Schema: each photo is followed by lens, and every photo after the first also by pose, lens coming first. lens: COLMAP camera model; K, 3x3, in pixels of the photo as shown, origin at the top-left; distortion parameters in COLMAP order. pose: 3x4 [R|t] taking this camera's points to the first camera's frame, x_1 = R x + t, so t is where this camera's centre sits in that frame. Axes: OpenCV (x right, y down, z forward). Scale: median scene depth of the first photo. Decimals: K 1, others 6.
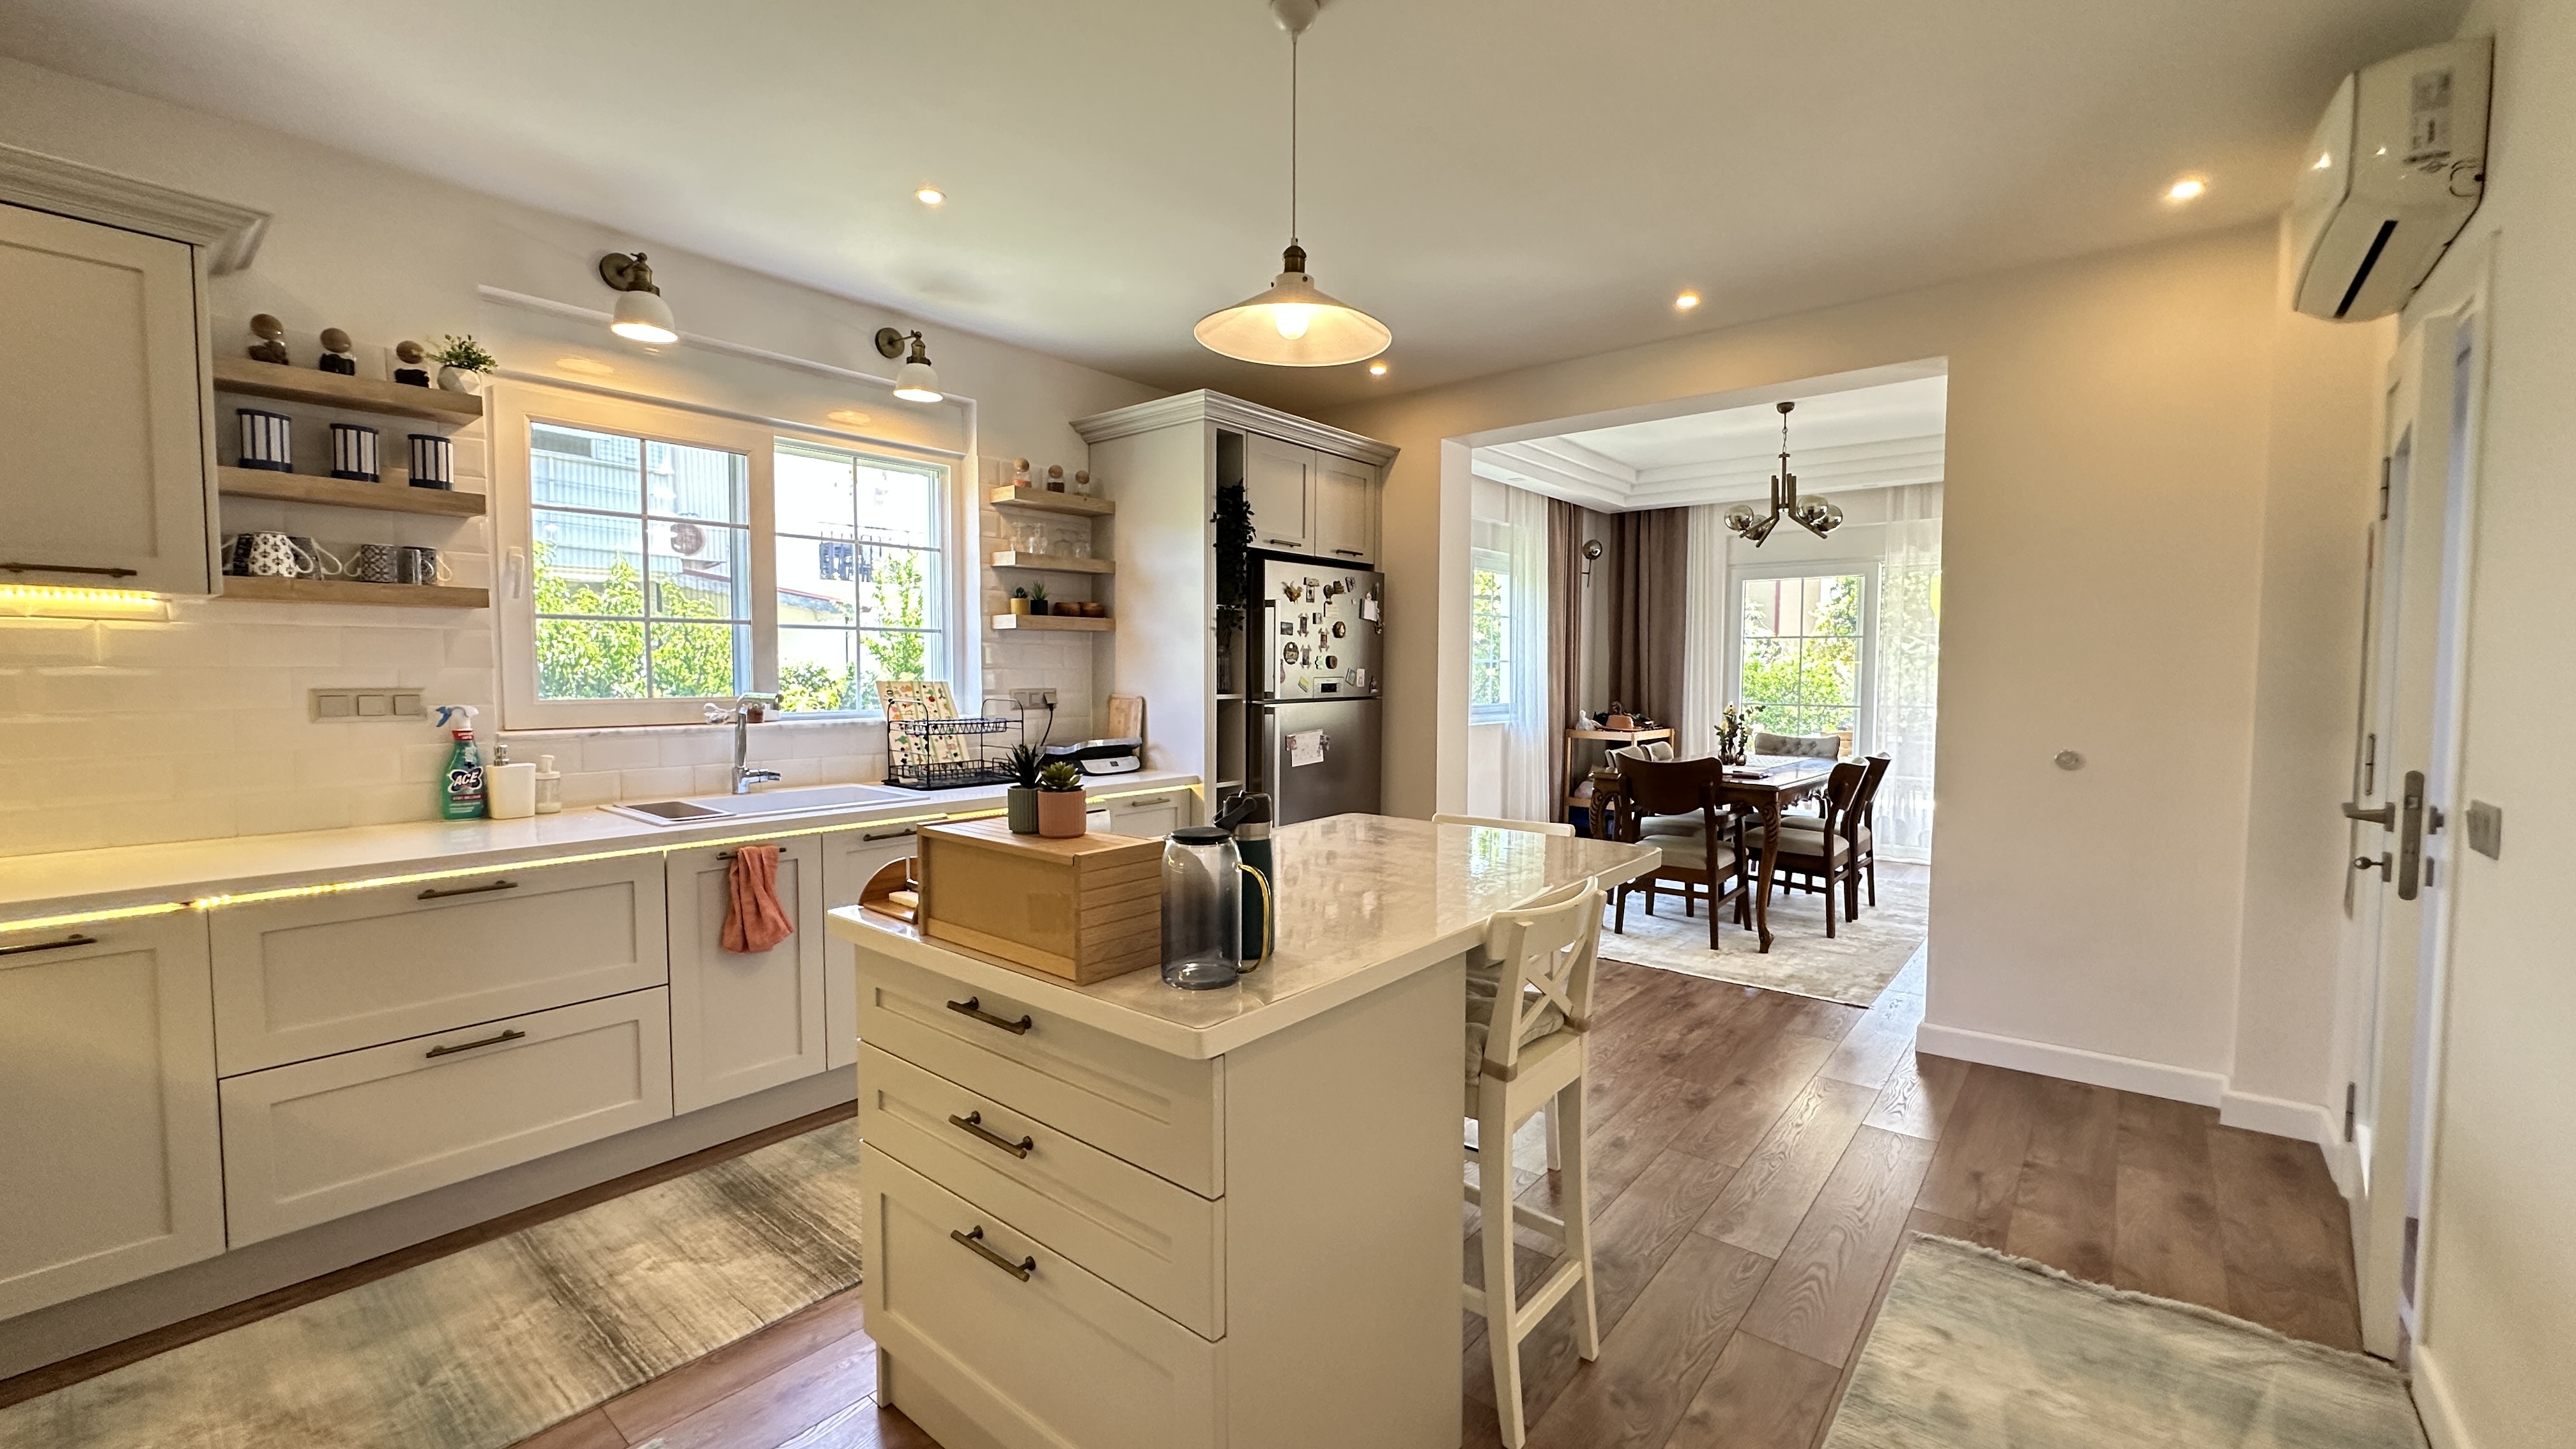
lens RADIAL K [[1033.6, 0, 1288.2], [0, 1033.6, 720.0], [0, 0, 1]] dist [-0.005088, 0.001800]
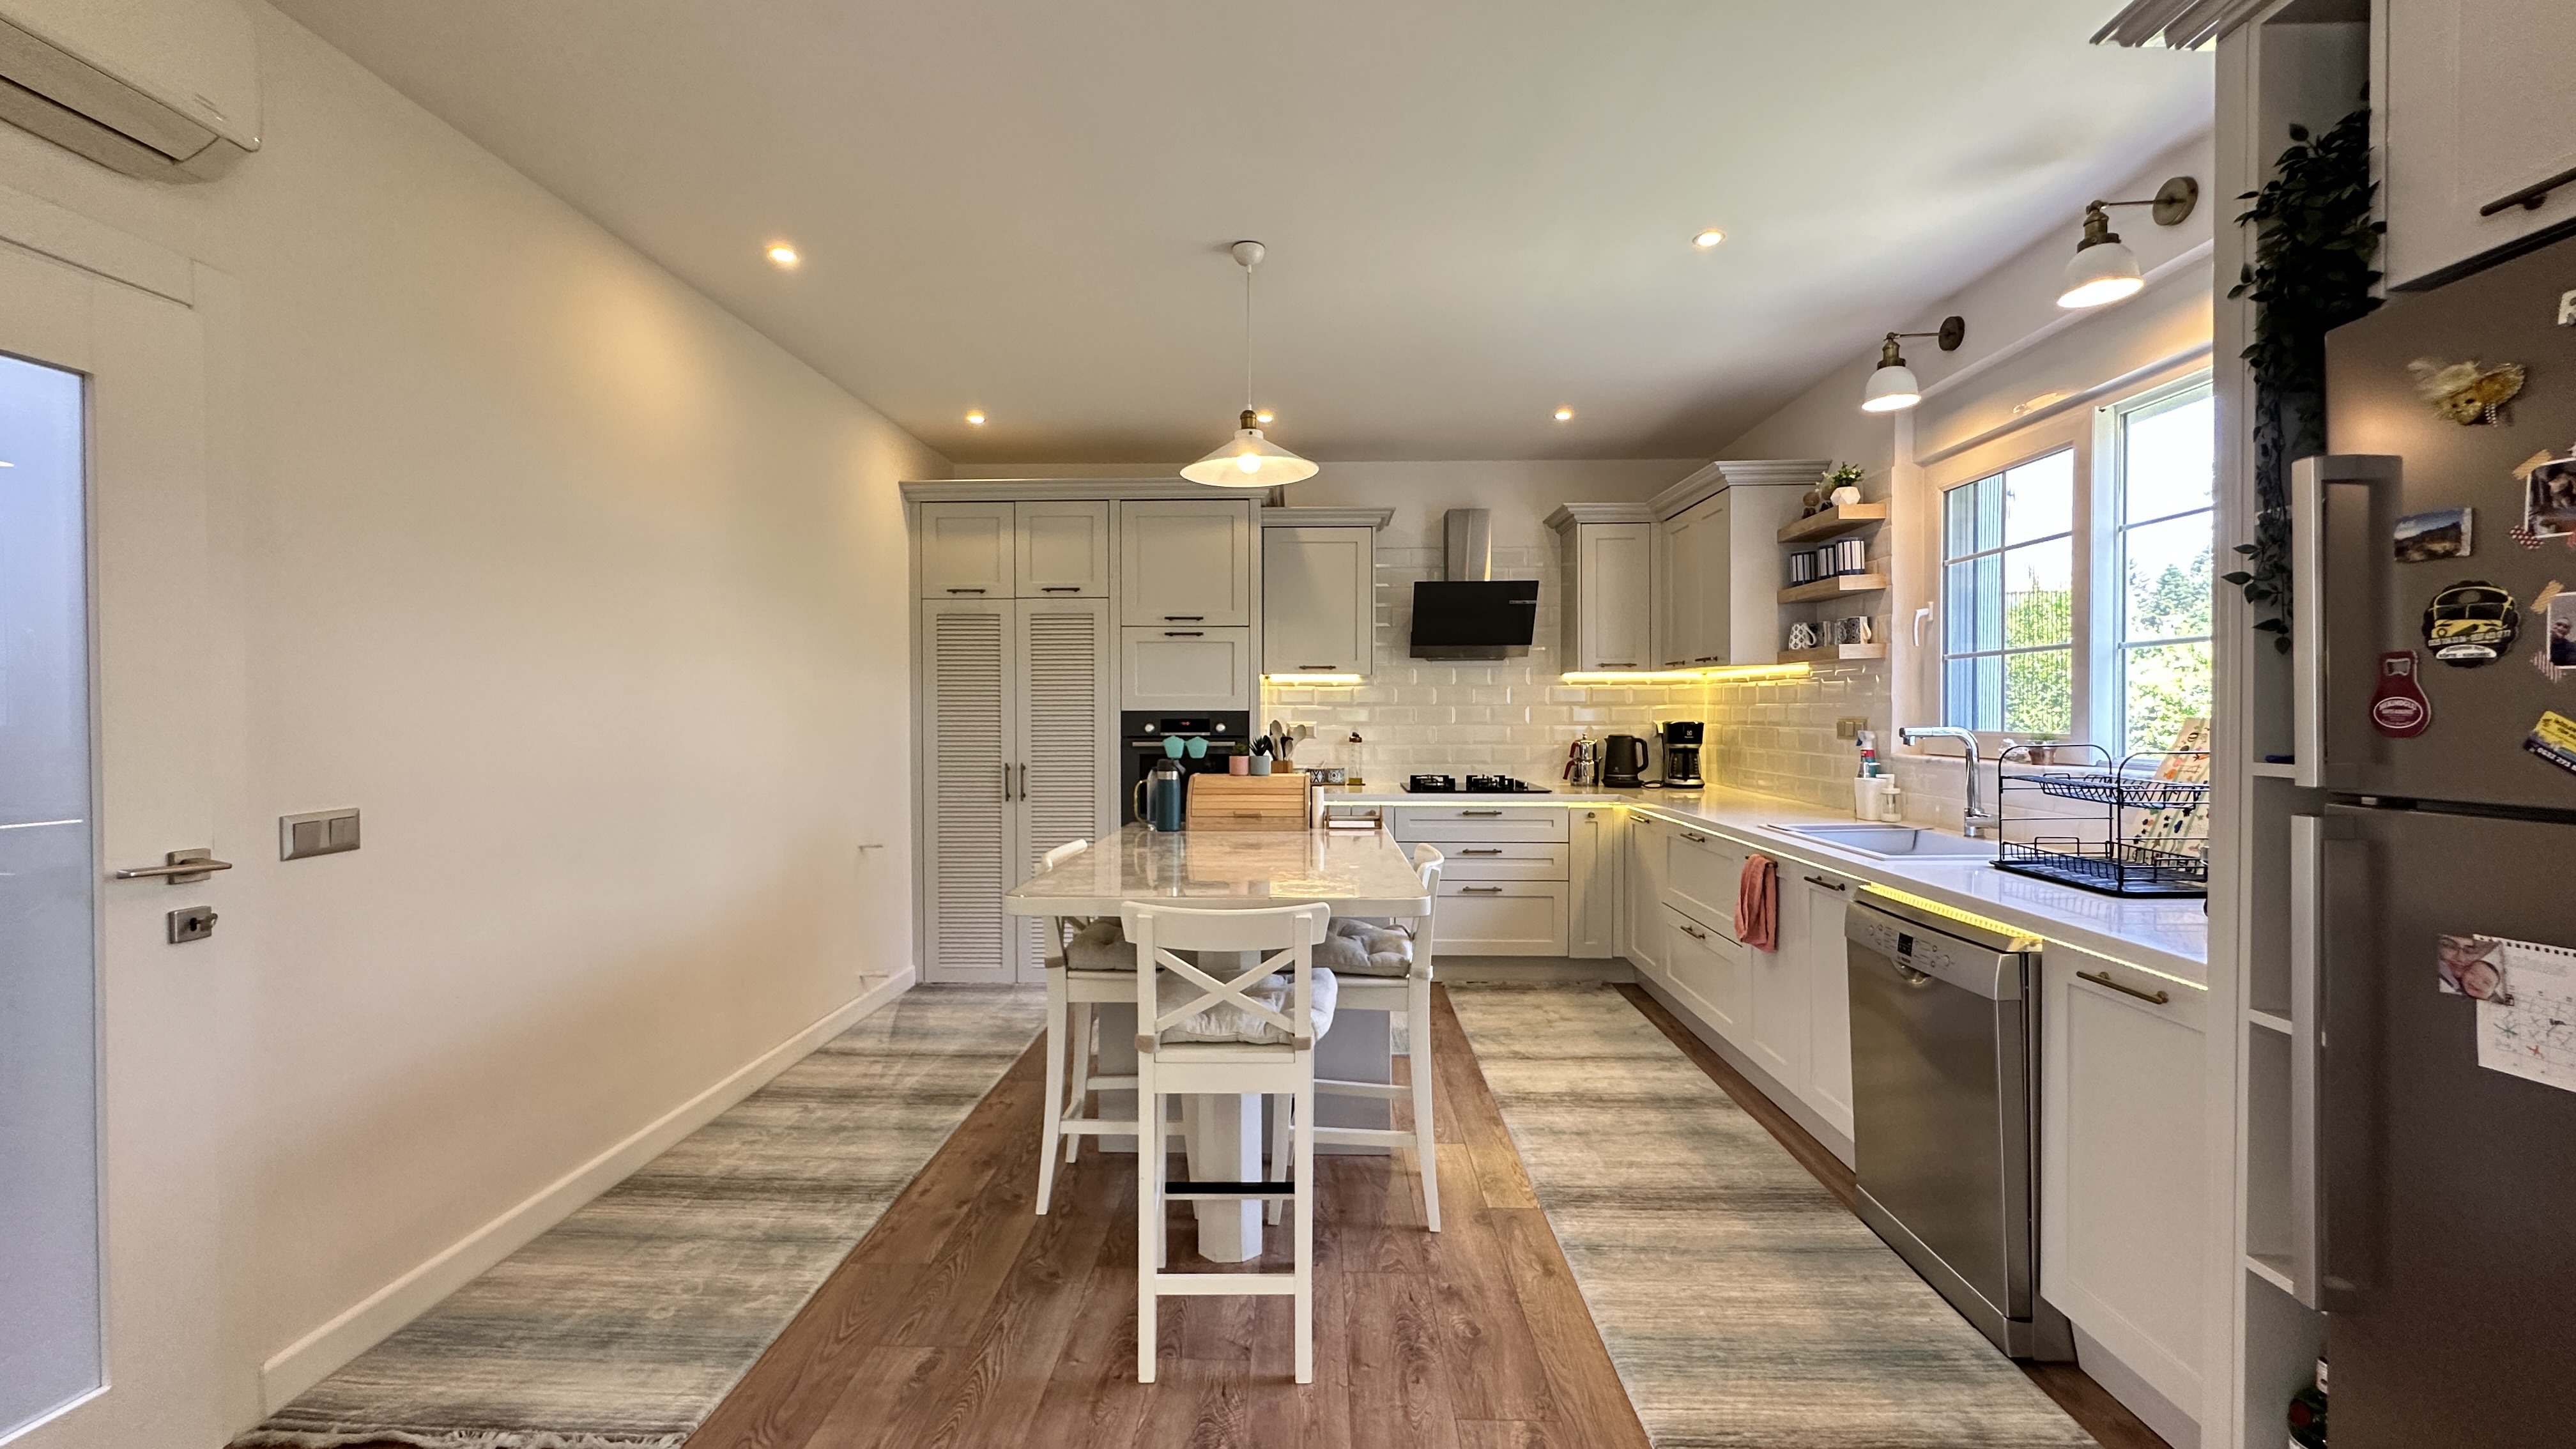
lens RADIAL K [[1033.6, 0, 1286.5], [0, 1033.6, 721.0], [0, 0, 1]] dist [-0.005088, 0.001800]
pose [[-0.789595, 0.006629, -0.613592, 0.632671], [-0.027539, 0.998551, 0.046225, -0.070381], [0.613010, 0.053397, -0.788269, 1.630349]]
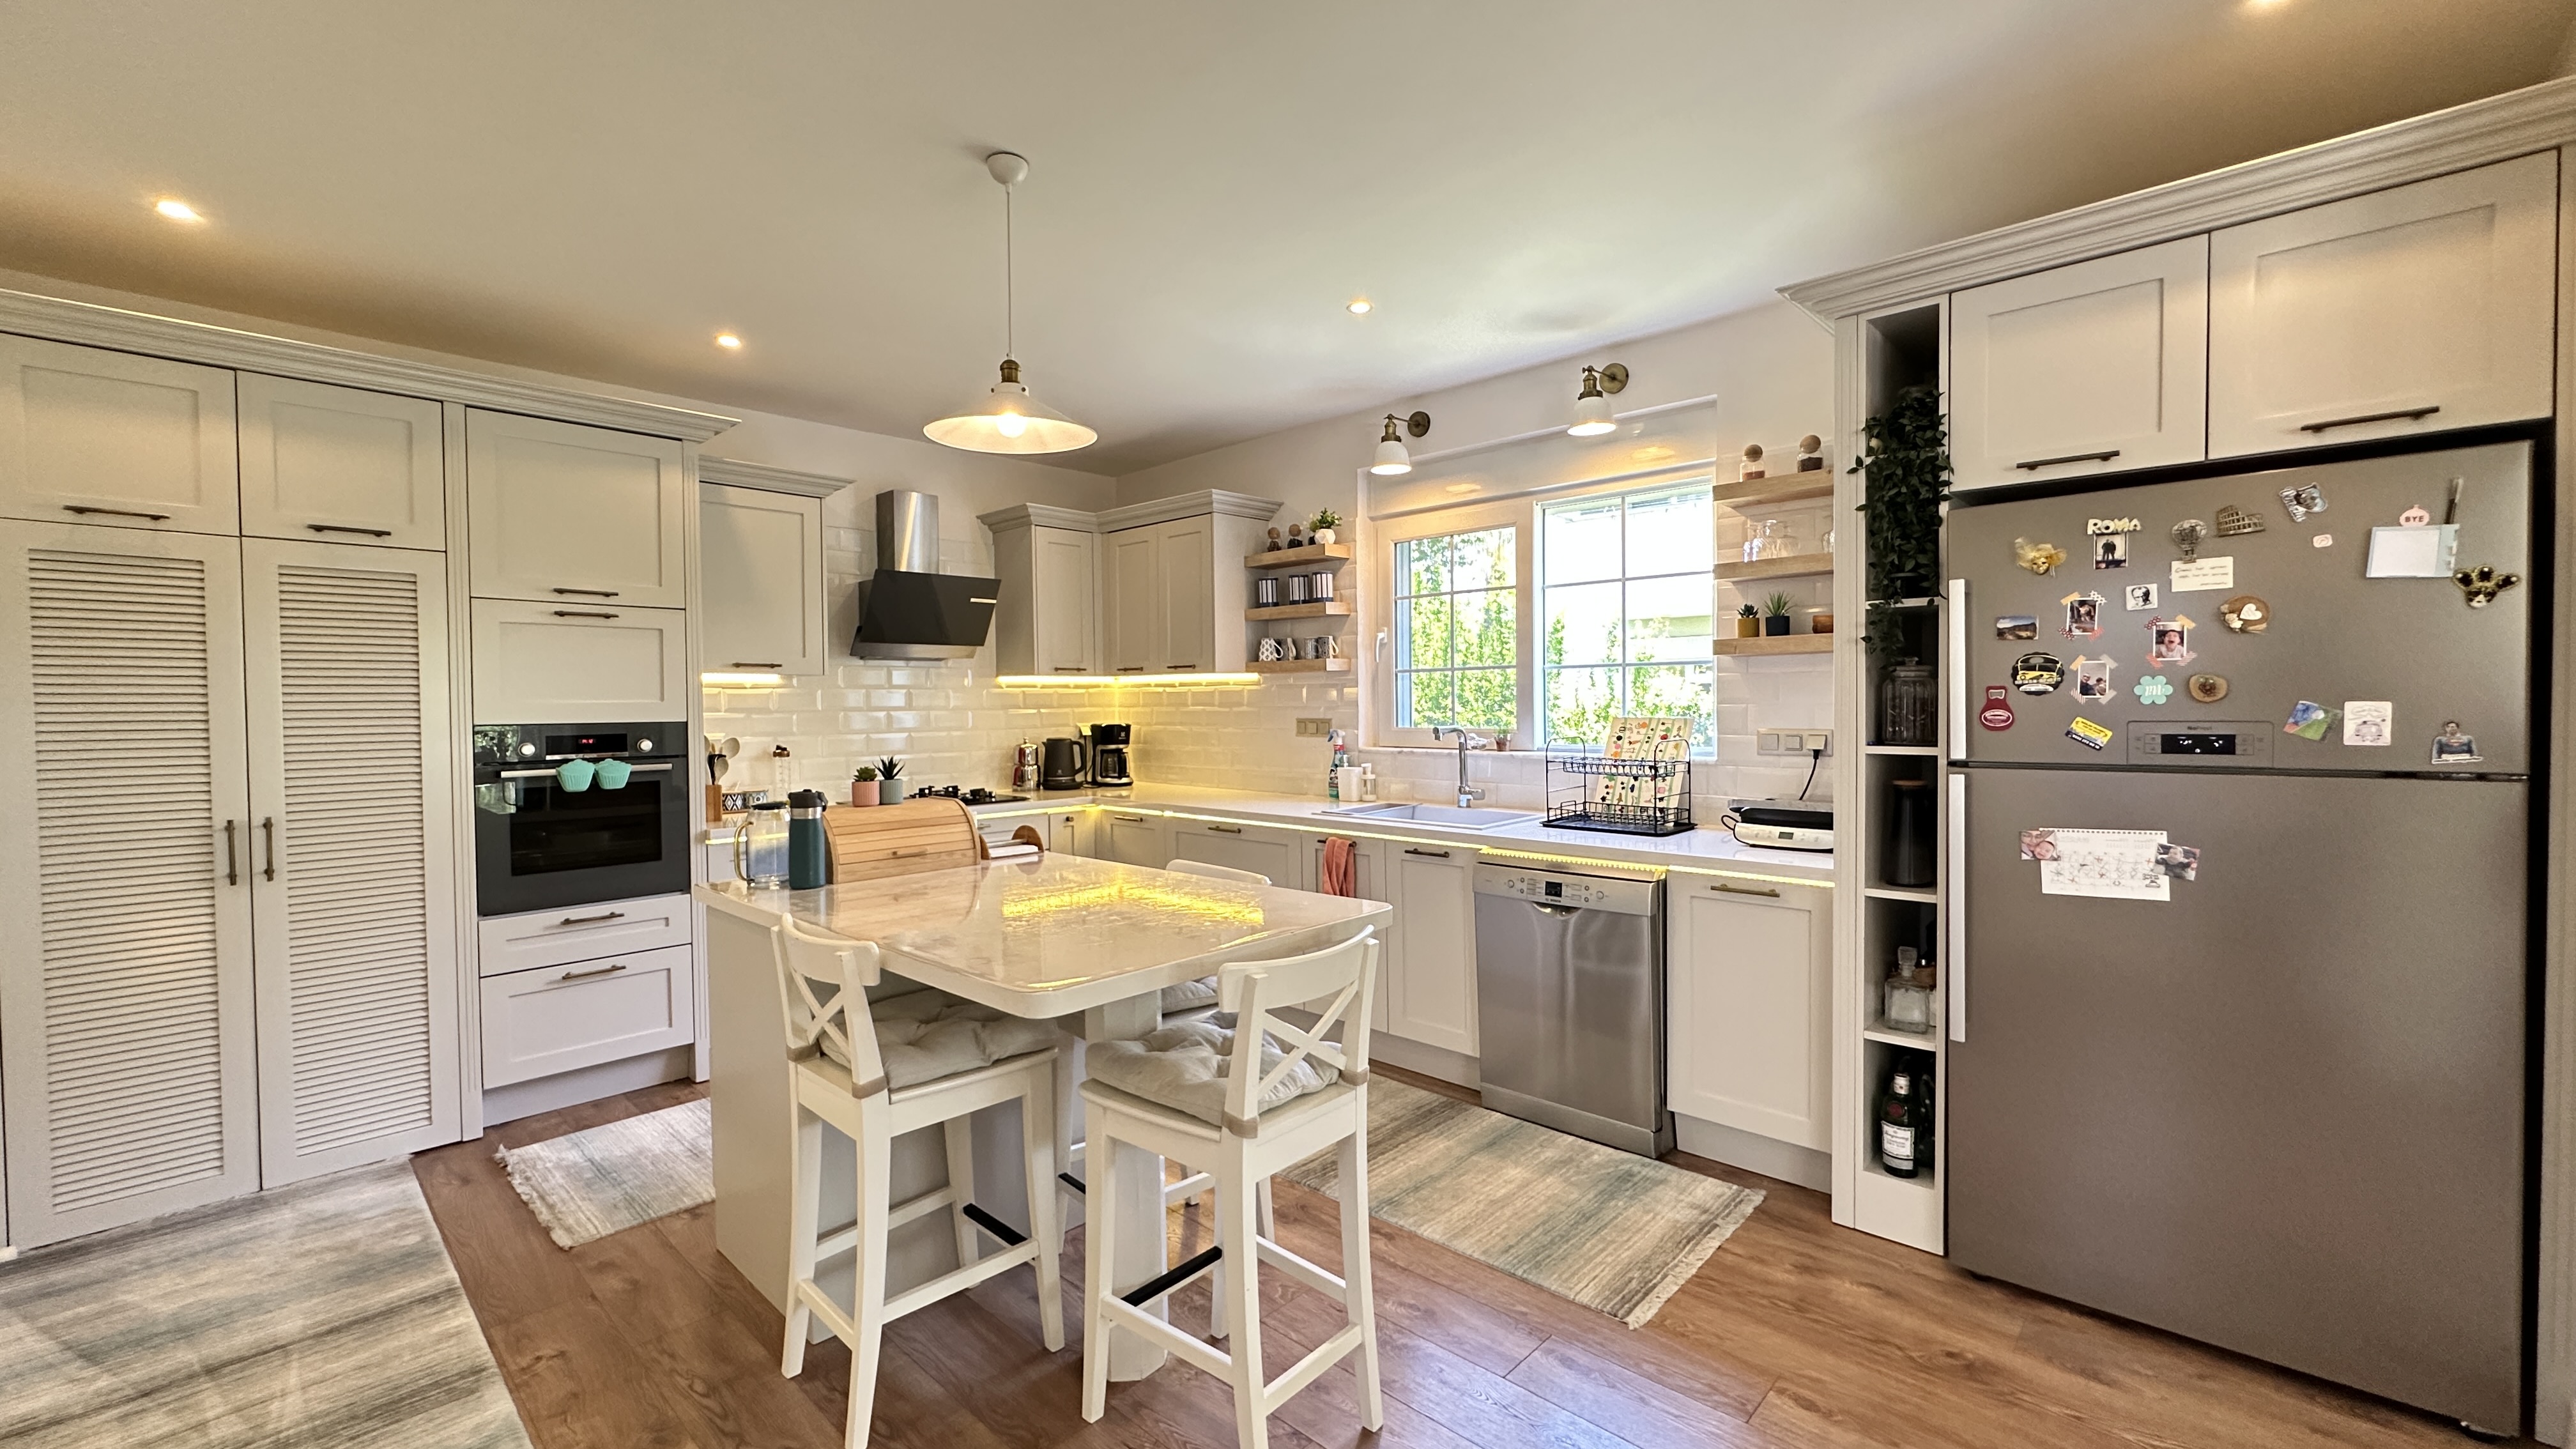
lens RADIAL K [[1033.6, 0, 1283.2], [0, 1033.6, 719.1], [0, 0, 1]] dist [-0.005088, 0.001800]
pose [[-0.071118, 0.016503, -0.997331, 0.873405], [-0.036161, 0.999163, 0.019112, -0.060681], [0.996812, 0.037424, -0.070462, 1.051681]]
